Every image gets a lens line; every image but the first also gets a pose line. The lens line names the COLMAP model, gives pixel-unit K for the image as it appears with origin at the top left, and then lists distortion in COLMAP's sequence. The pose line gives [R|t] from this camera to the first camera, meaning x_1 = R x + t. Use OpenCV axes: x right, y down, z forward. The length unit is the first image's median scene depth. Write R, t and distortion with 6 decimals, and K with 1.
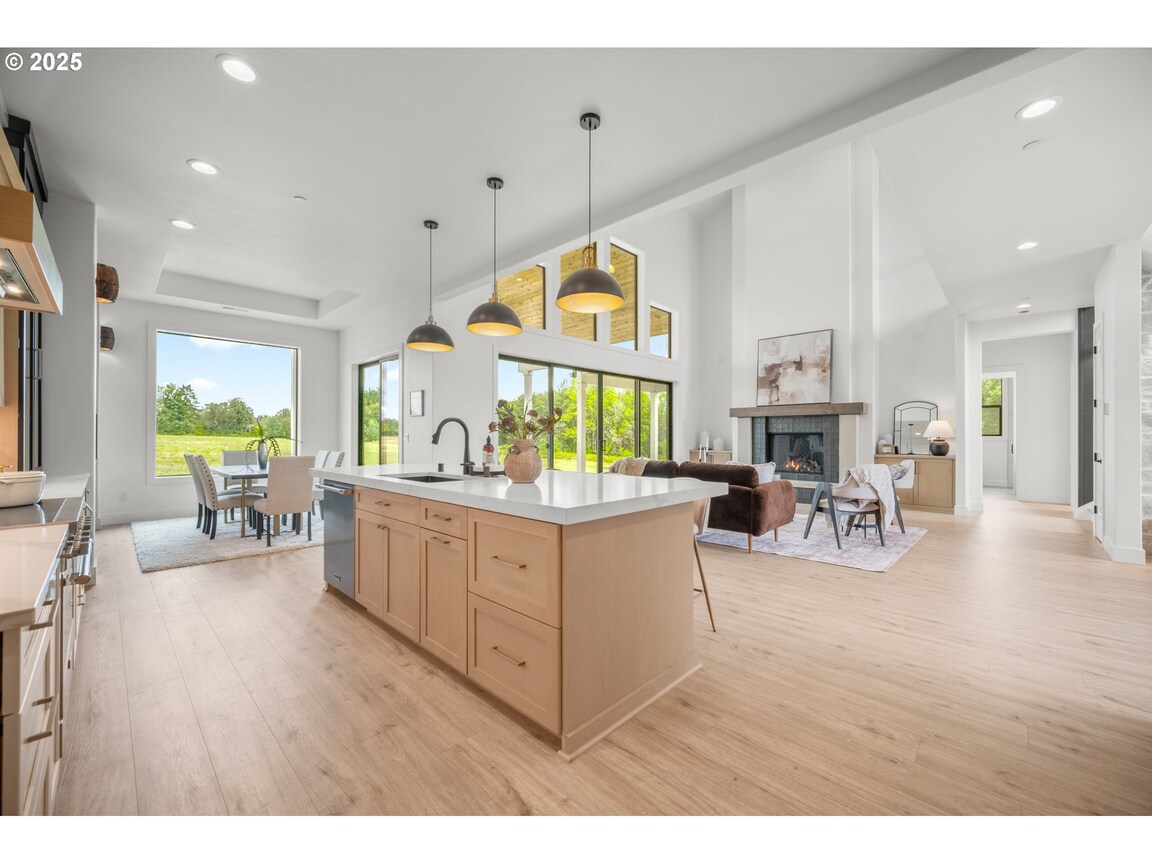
lens RADIAL K [[459.7, 0, 581.2], [0, 459.7, 440.5], [0, 0, 1]] dist [-0.001822, -0.001496]
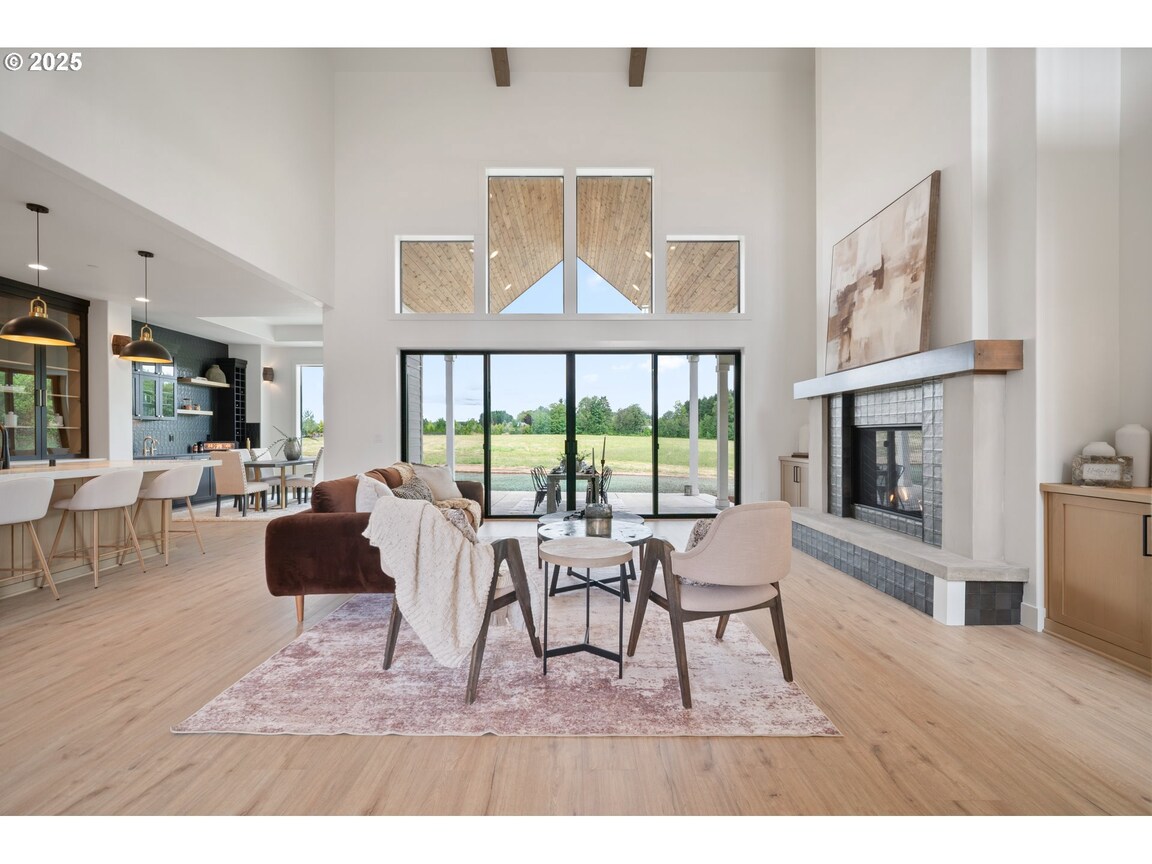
lens RADIAL K [[459.7, 0, 577.5], [0, 459.7, 438.8], [0, 0, 1]] dist [-0.001822, -0.001496]
pose [[0.693526, 0.001433, -0.720430, 0.615397], [-0.001800, 0.999998, 0.000257, -0.003023], [0.720429, 0.001119, 0.693528, 0.481523]]
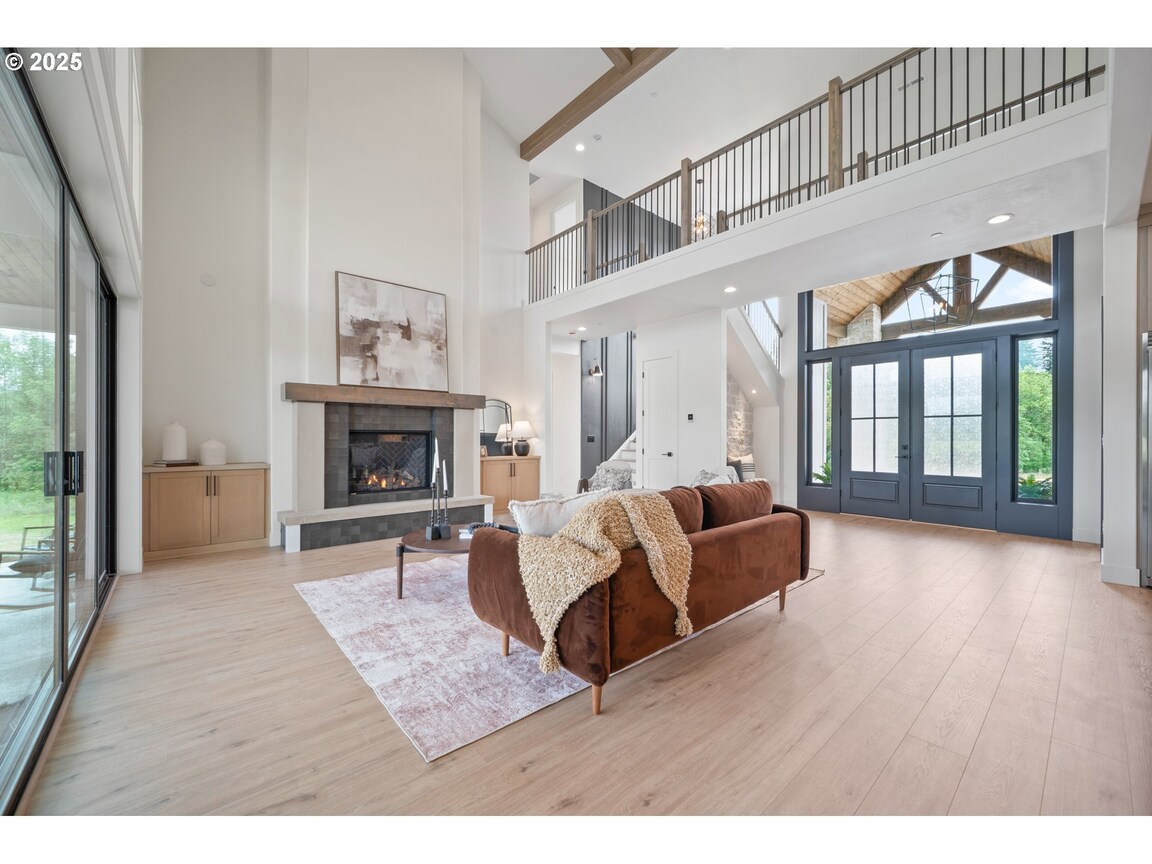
lens RADIAL K [[459.7, 0, 582.1], [0, 459.7, 438.7], [0, 0, 1]] dist [-0.001822, -0.001496]
pose [[0.079970, -0.003991, 0.996789, -0.188684], [0.008084, 0.999962, 0.003355, -0.006474], [-0.996765, 0.007790, 0.079999, 0.711283]]
